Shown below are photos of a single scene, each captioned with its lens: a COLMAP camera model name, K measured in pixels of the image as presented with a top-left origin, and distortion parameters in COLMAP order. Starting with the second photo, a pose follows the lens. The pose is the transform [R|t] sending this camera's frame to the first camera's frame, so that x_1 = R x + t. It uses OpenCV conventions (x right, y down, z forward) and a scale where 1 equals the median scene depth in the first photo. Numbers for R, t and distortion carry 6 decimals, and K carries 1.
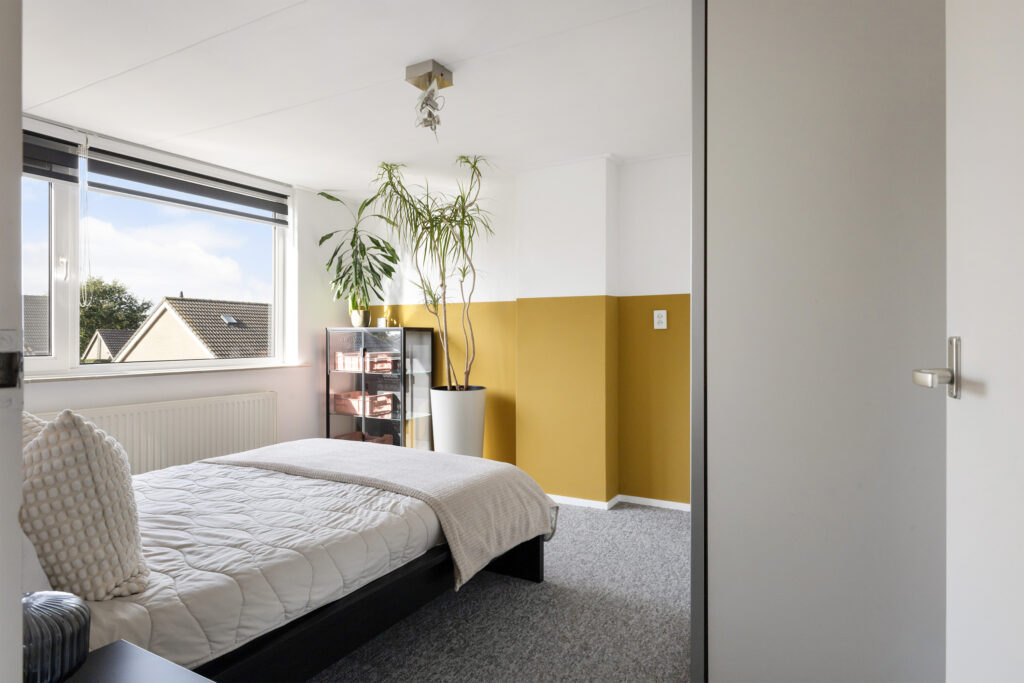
lens RADIAL K [[586.3, 0, 514.8], [0, 586.3, 338.4], [0, 0, 1]] dist [0.029402, -0.000465]
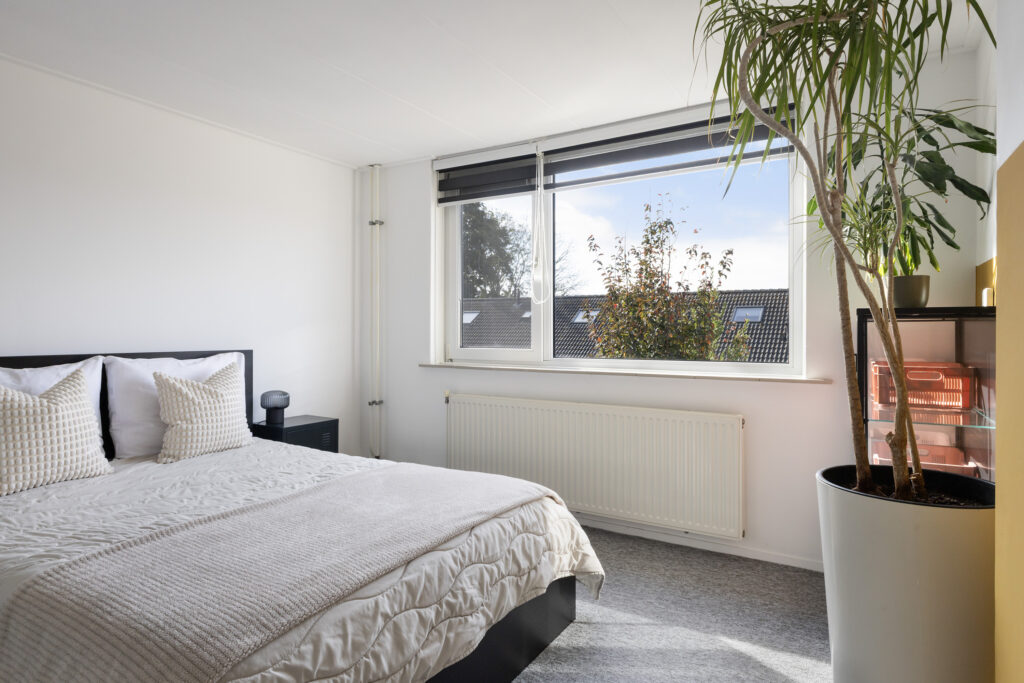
lens RADIAL K [[575.9, 0, 510.0], [0, 575.9, 319.6], [0, 0, 1]] dist [0.002308, -0.002175]
pose [[-0.034515, -0.023188, -0.999135, 0.255214], [-0.004873, 0.999723, -0.023033, 0.000556], [0.999392, 0.004074, -0.034618, 0.811764]]
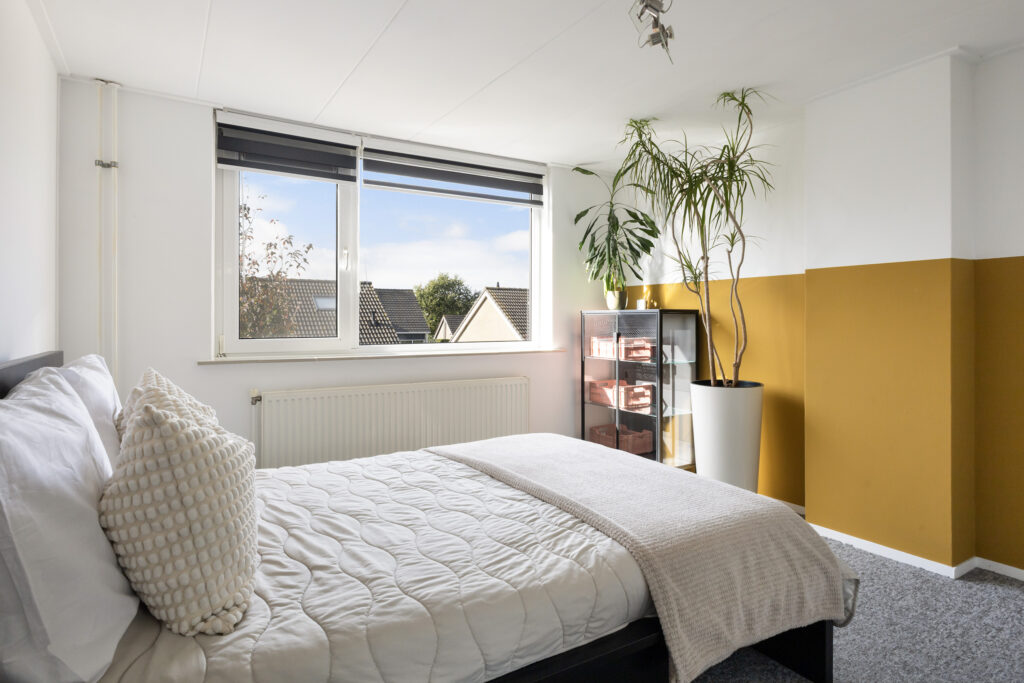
lens RADIAL K [[575.9, 0, 510.0], [0, 575.9, 319.6], [0, 0, 1]] dist [0.002308, -0.002175]
pose [[0.874963, -0.001456, -0.484188, 0.030477], [-0.001089, 0.999987, -0.004975, 0.000876], [0.484189, 0.004880, 0.874950, 0.166969]]
